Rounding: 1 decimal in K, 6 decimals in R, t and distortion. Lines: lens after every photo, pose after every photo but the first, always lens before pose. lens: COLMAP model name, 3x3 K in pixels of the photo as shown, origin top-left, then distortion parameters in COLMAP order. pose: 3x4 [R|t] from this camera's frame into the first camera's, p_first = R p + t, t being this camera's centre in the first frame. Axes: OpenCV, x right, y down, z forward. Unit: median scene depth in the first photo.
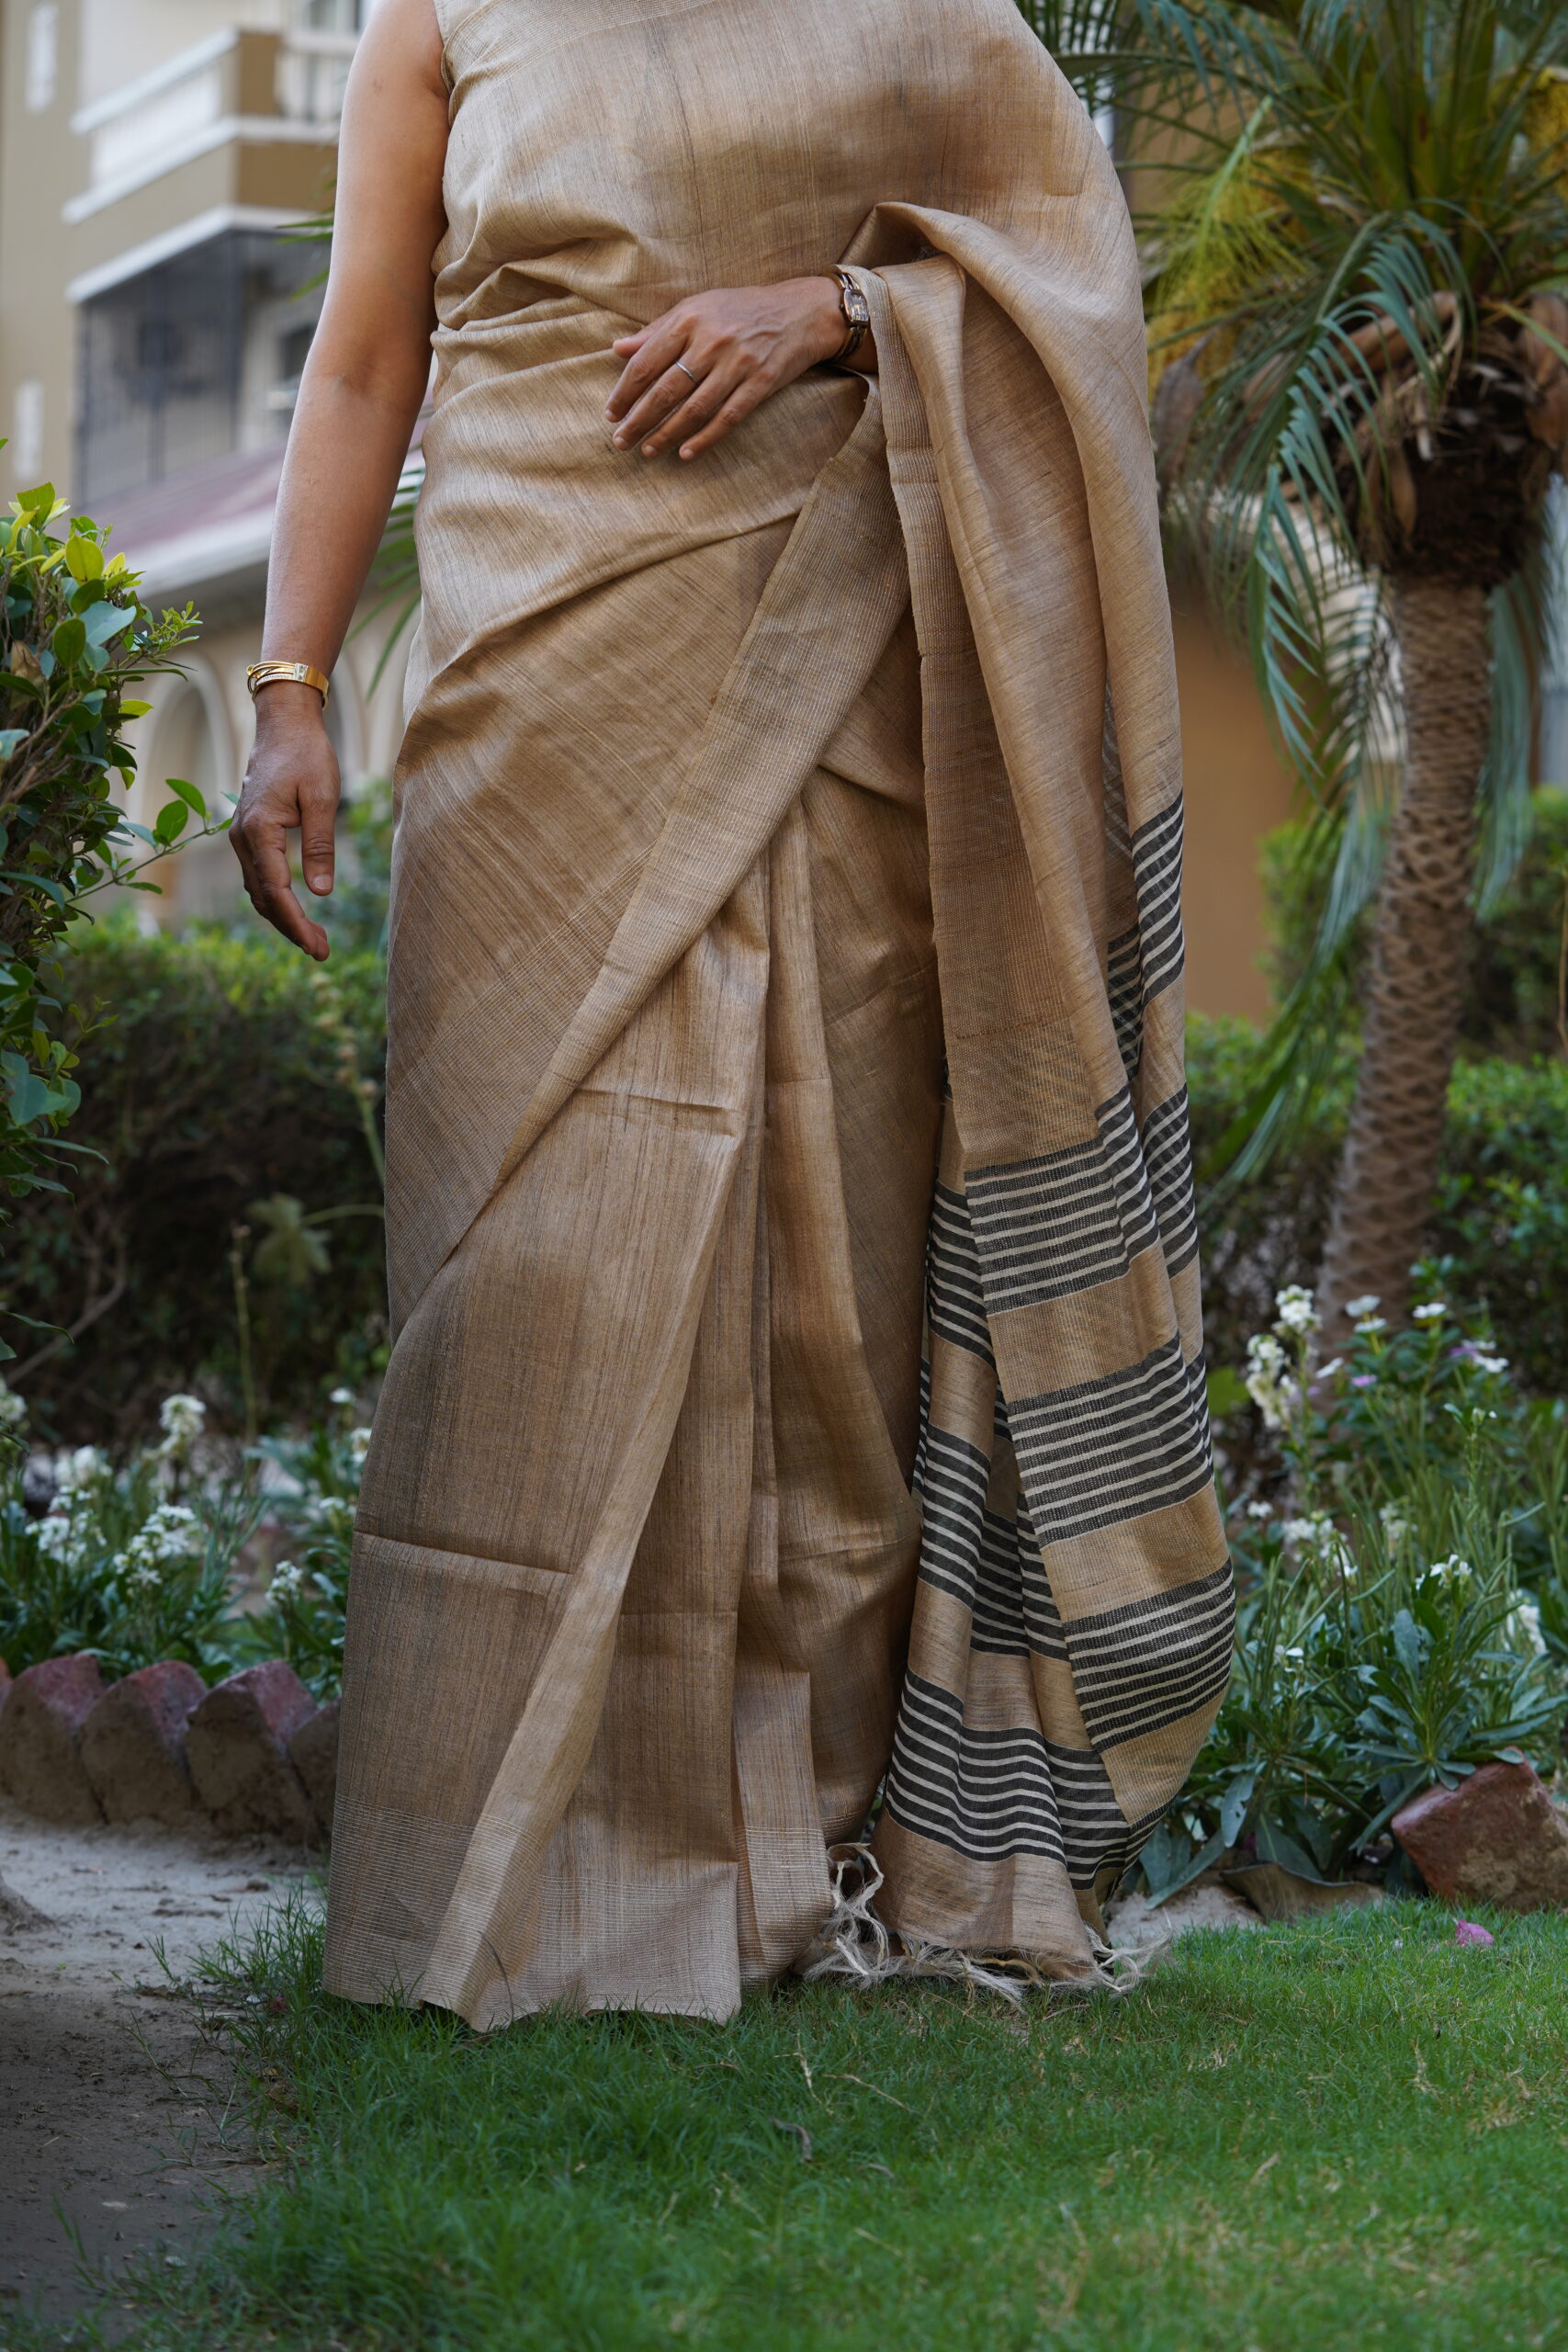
lens RADIAL K [[6535.4, 0, 891.4], [0, 6535.4, 1182.6], [0, 0, 1]] dist [-0.222155, 0.299211]
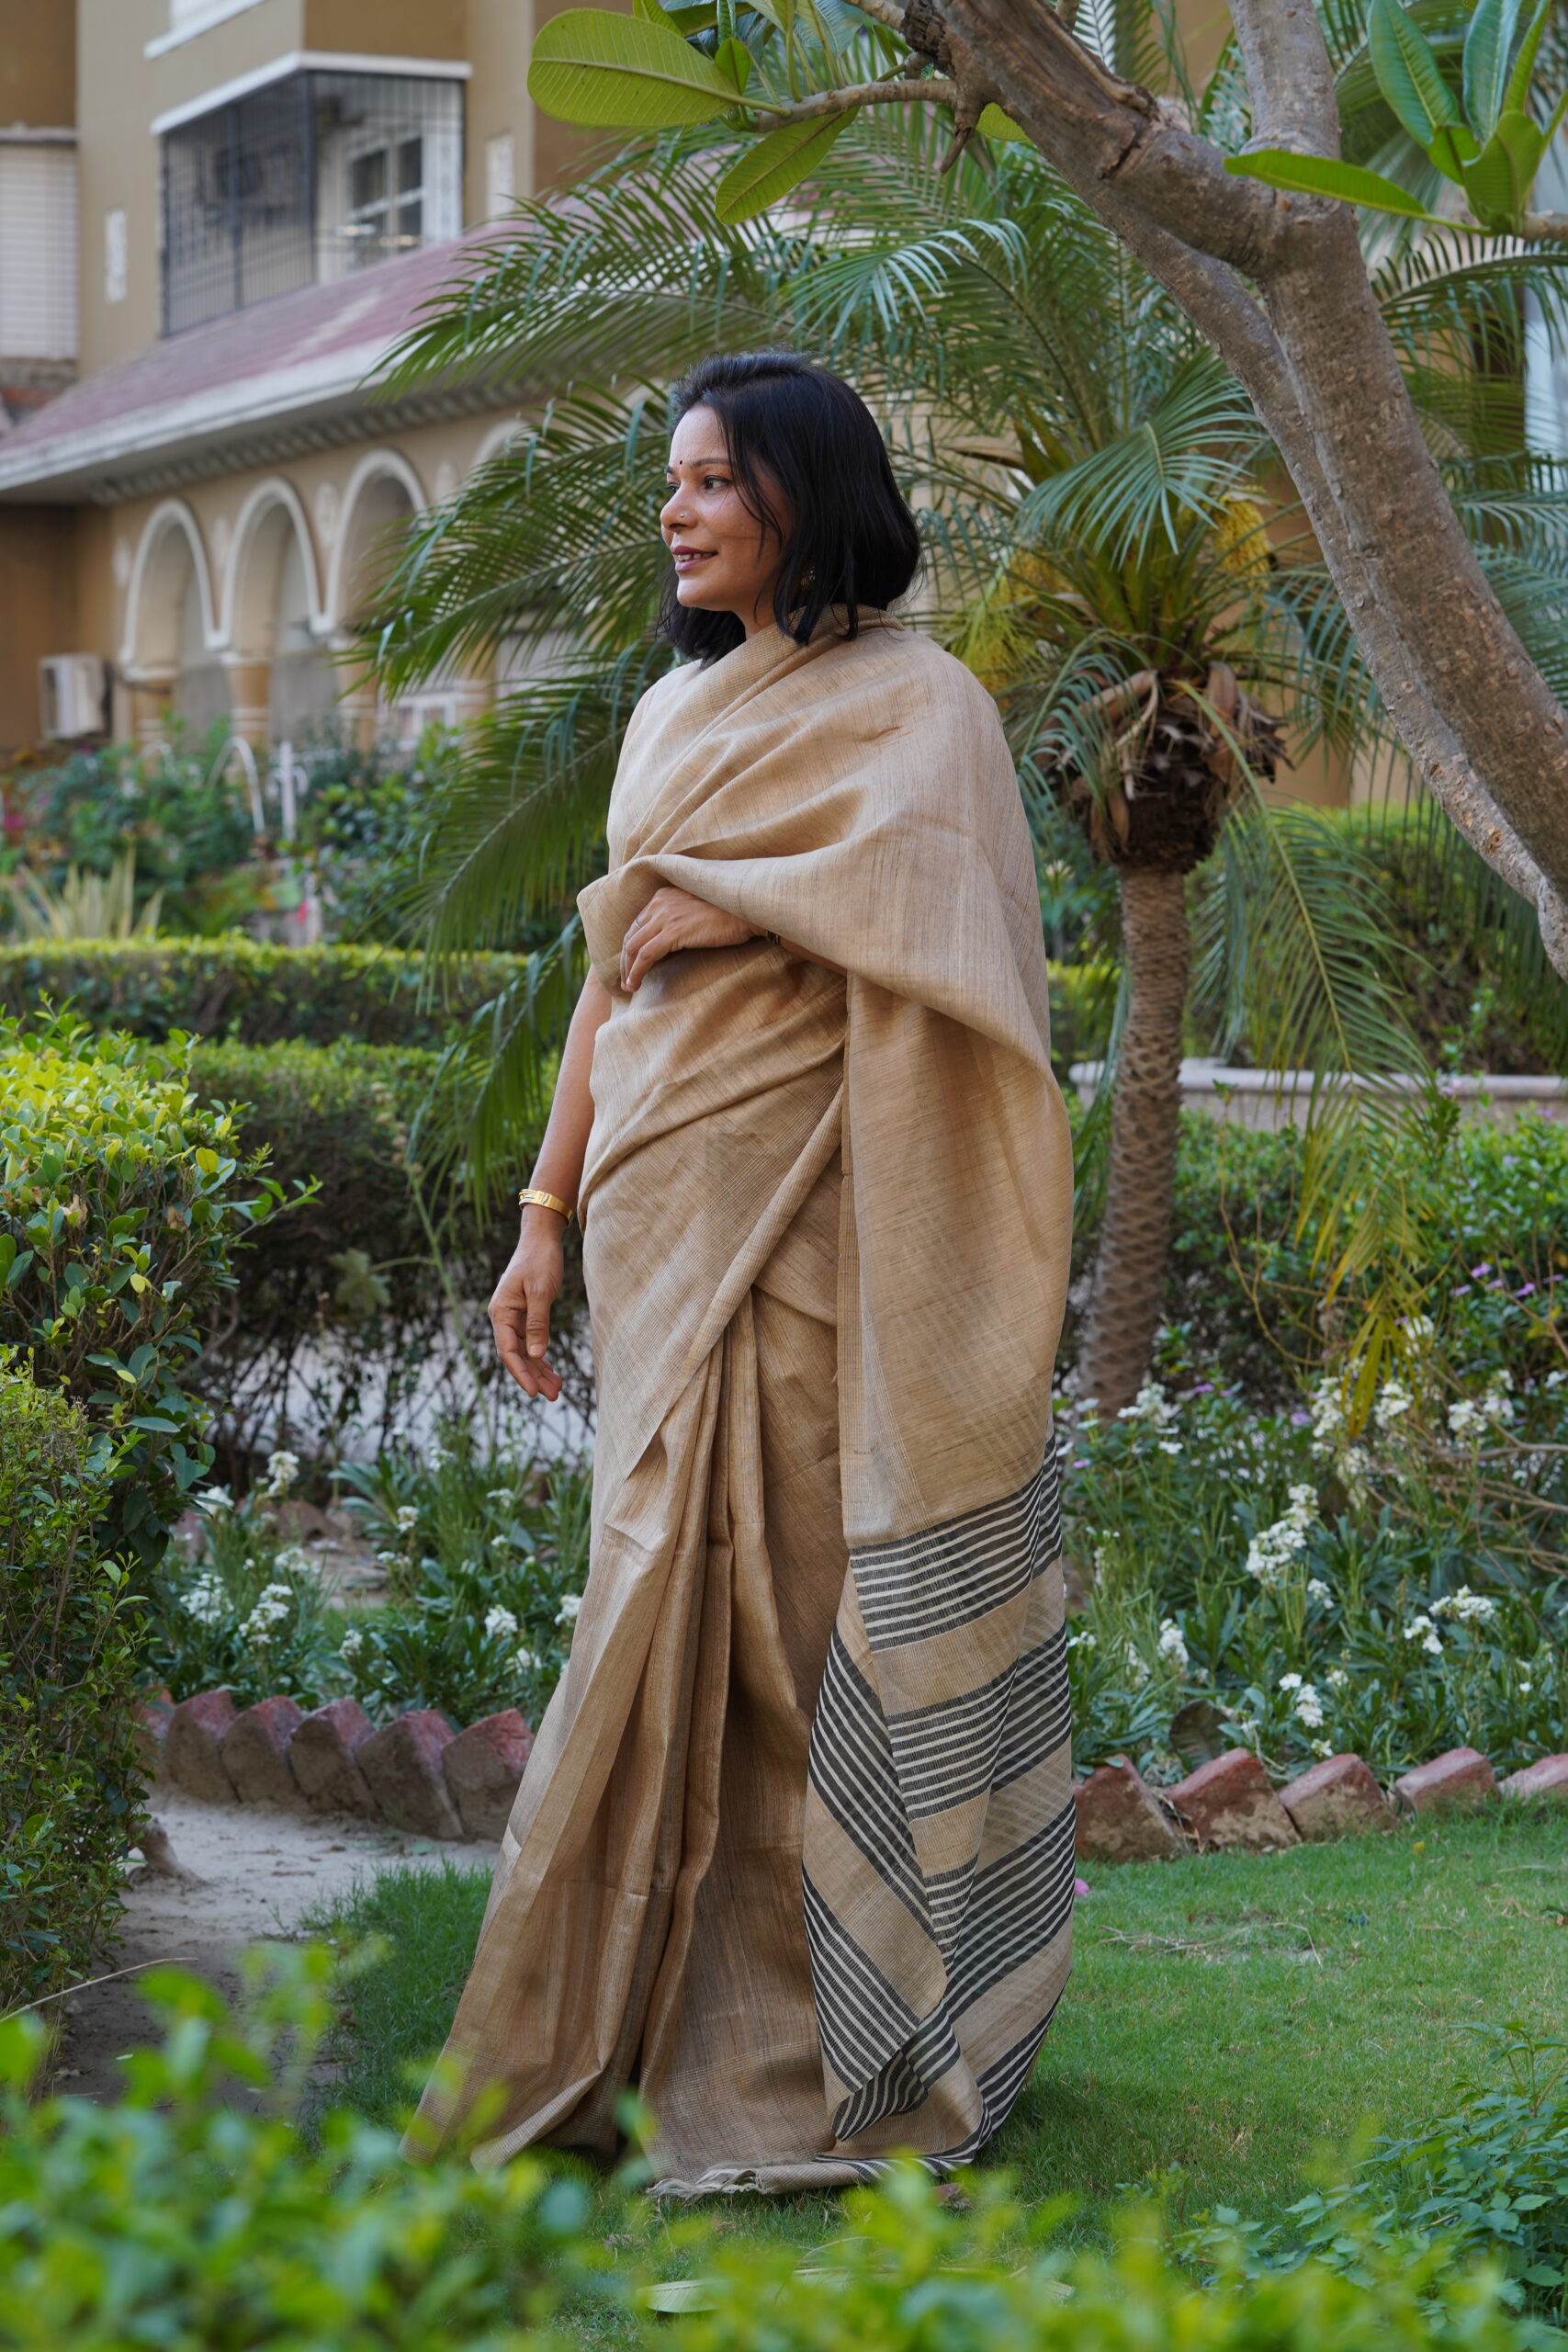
lens RADIAL K [[6535.4, 0, 891.4], [0, 6535.4, 1182.6], [0, 0, 1]] dist [-0.222155, 0.299211]
pose [[0.999559, -0.024496, -0.016773, 0.056896], [0.025276, 0.998527, 0.048019, -0.106948], [0.015572, -0.048421, 0.998706, -0.478924]]
